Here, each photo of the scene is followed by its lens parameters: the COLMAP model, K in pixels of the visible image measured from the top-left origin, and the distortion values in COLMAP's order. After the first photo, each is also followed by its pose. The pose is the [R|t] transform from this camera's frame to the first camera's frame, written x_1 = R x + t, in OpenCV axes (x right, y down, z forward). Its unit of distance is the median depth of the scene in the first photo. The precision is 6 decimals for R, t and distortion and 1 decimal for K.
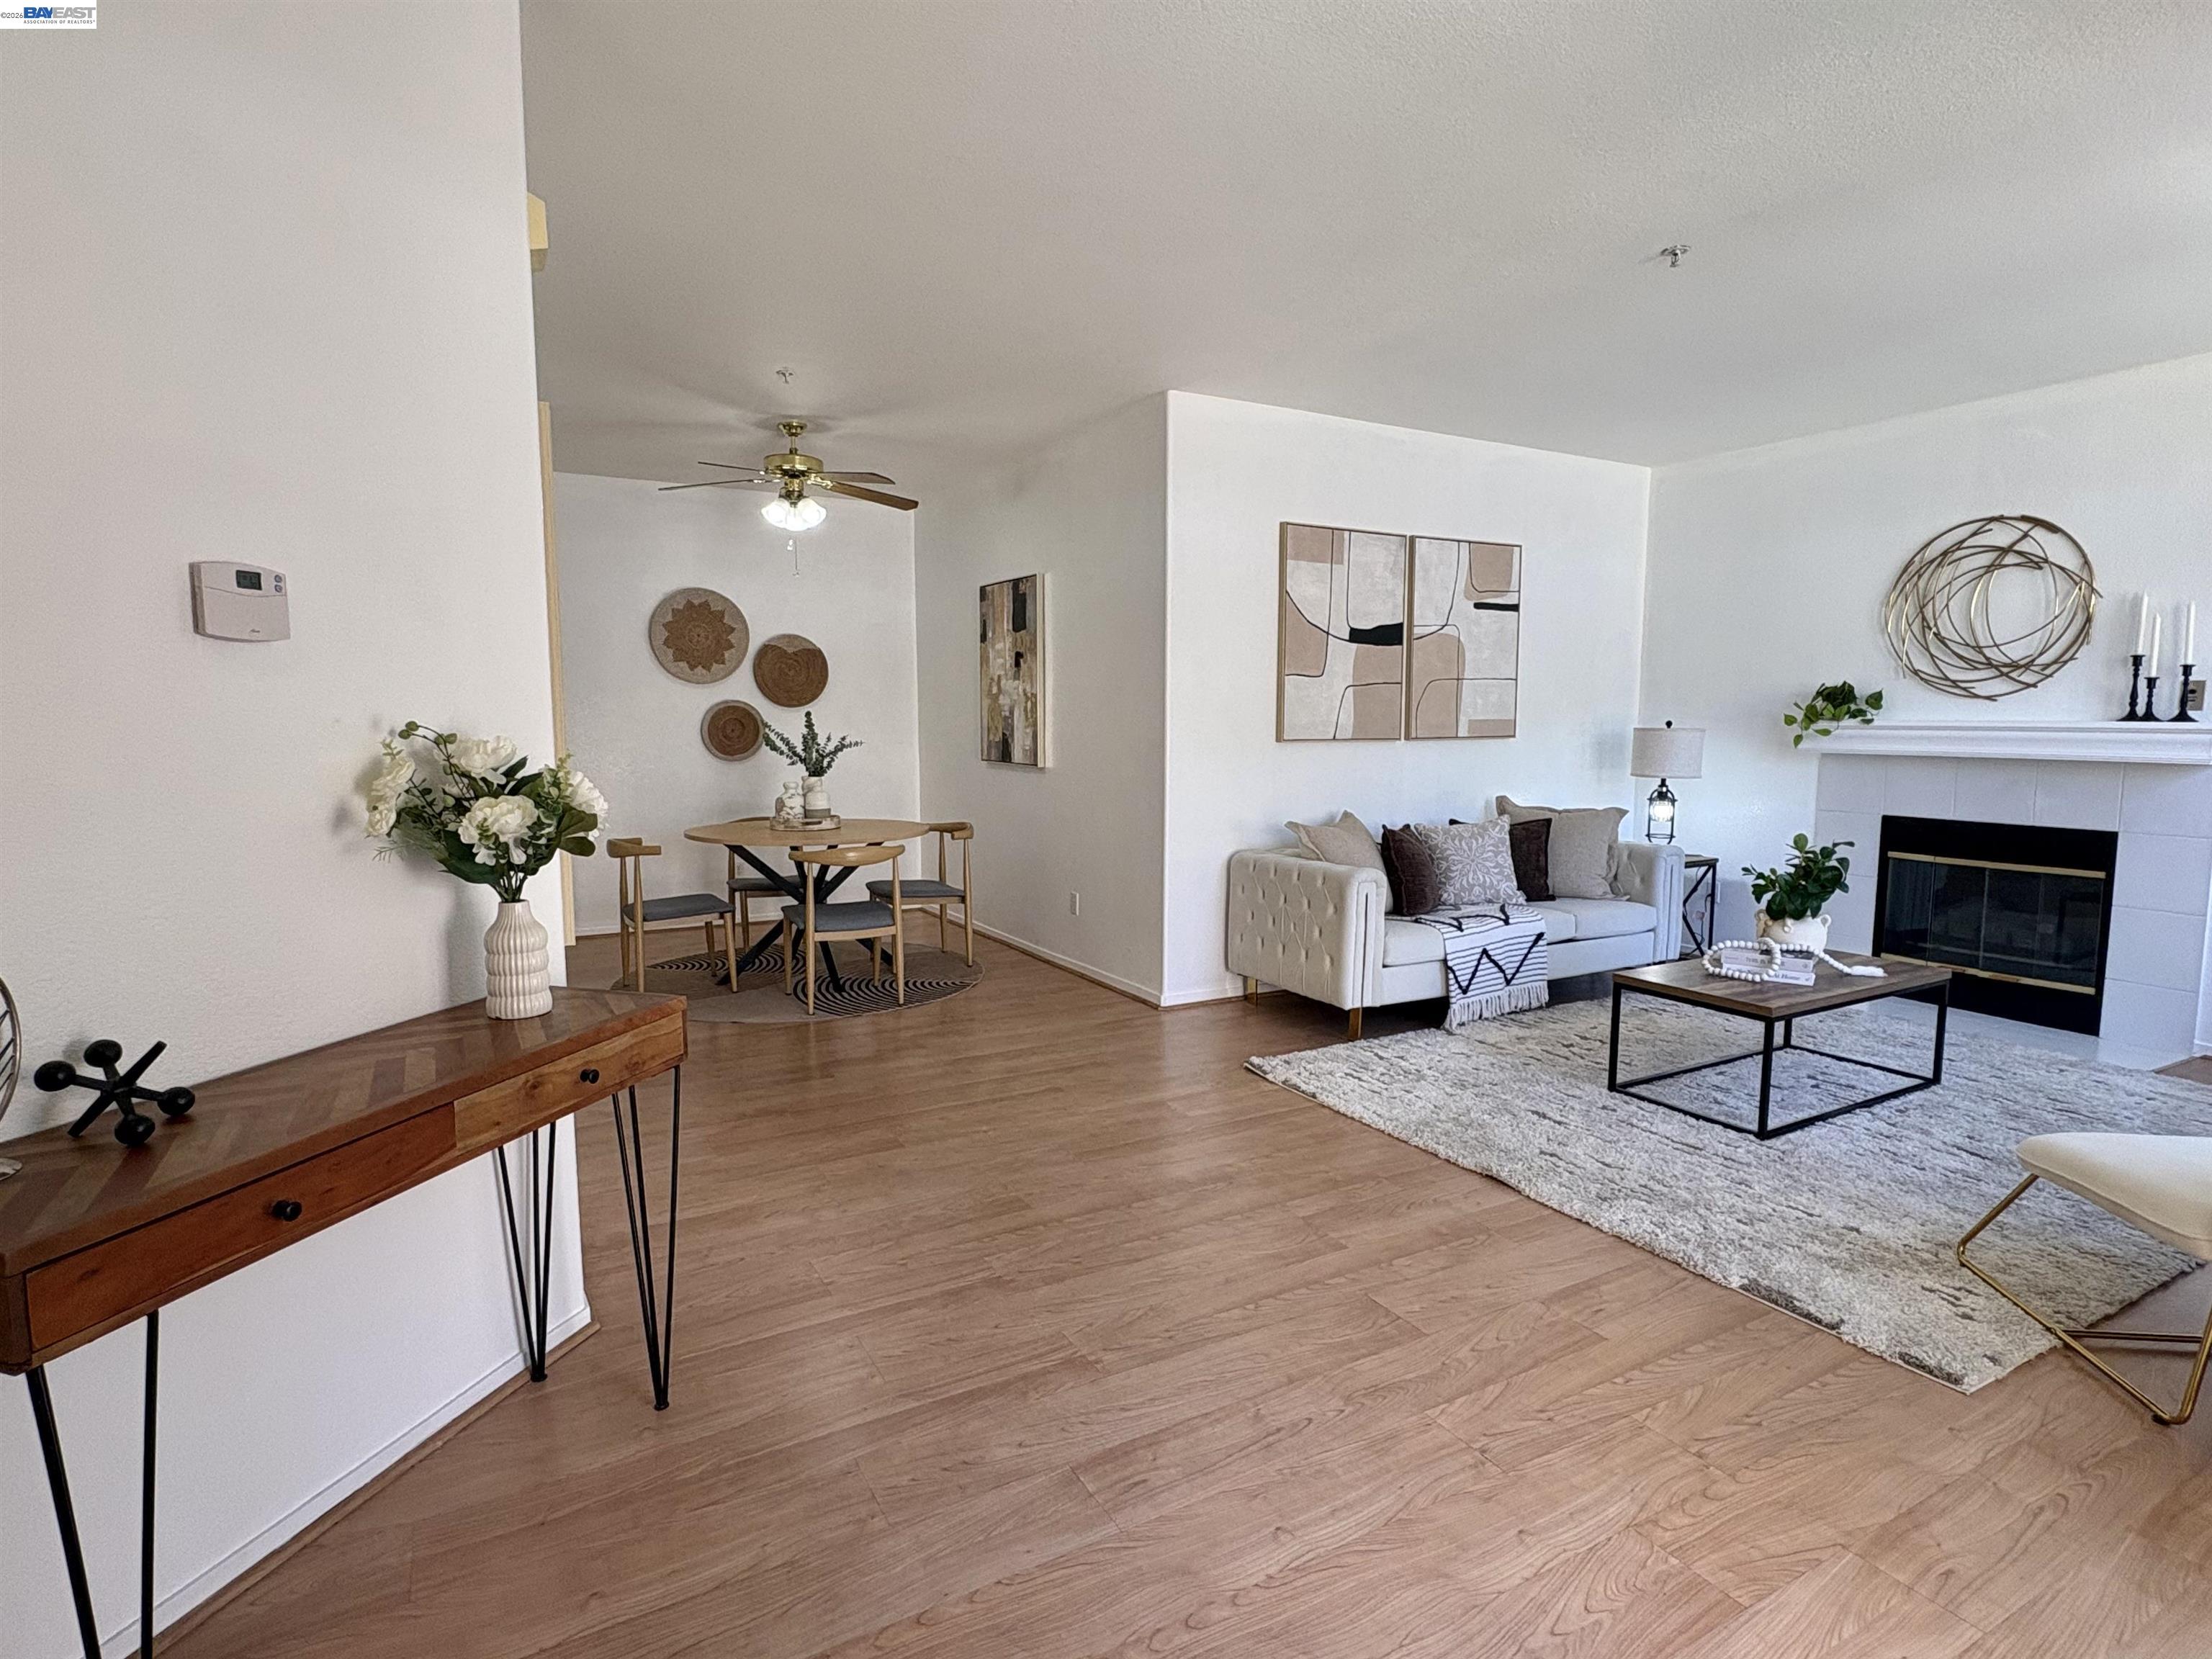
lens RADIAL K [[1163.1, 0, 1101.2], [0, 1163.1, 851.6], [0, 0, 1]] dist [-0.000826, 0.000001]
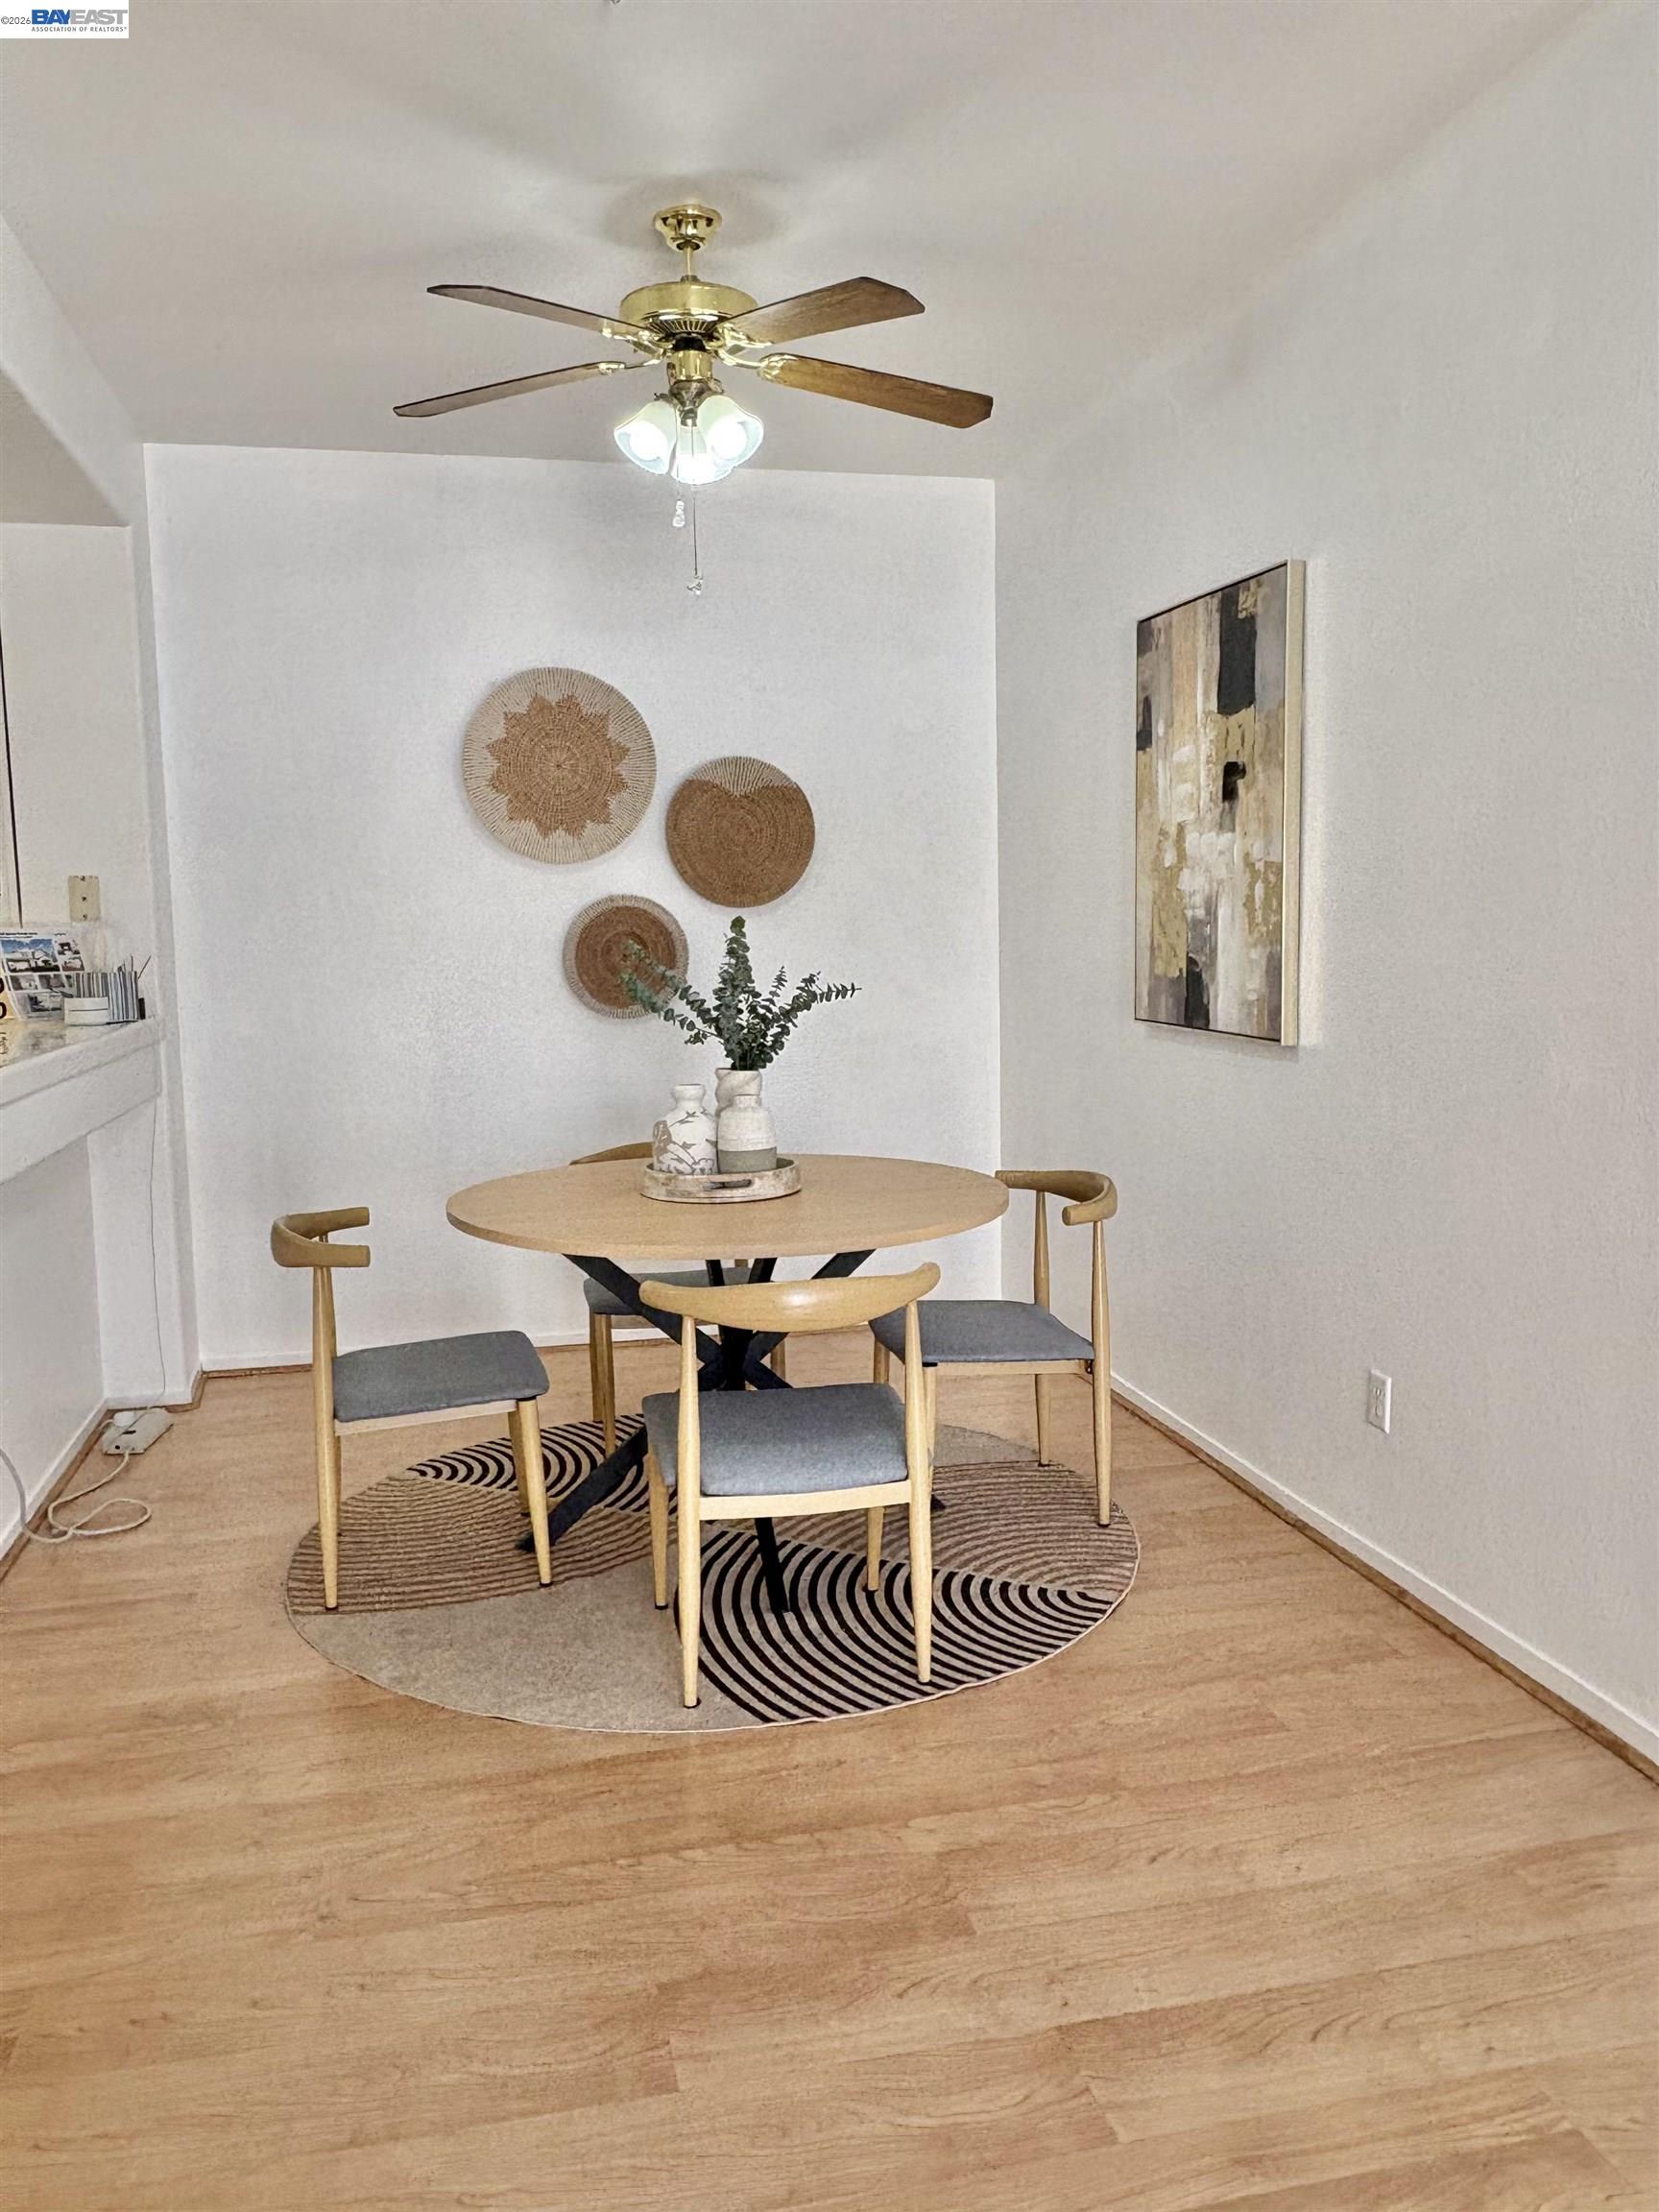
lens RADIAL K [[1650.8, 0, 829.5], [0, 1650.8, 1106.0], [0, 0, 1]] dist [-0.002971, 0.000181]
pose [[0.963393, 0.012888, -0.267783, -0.051839], [-0.012760, 0.999916, 0.002218, -0.050921], [0.267789, 0.001280, 0.963477, 0.409541]]
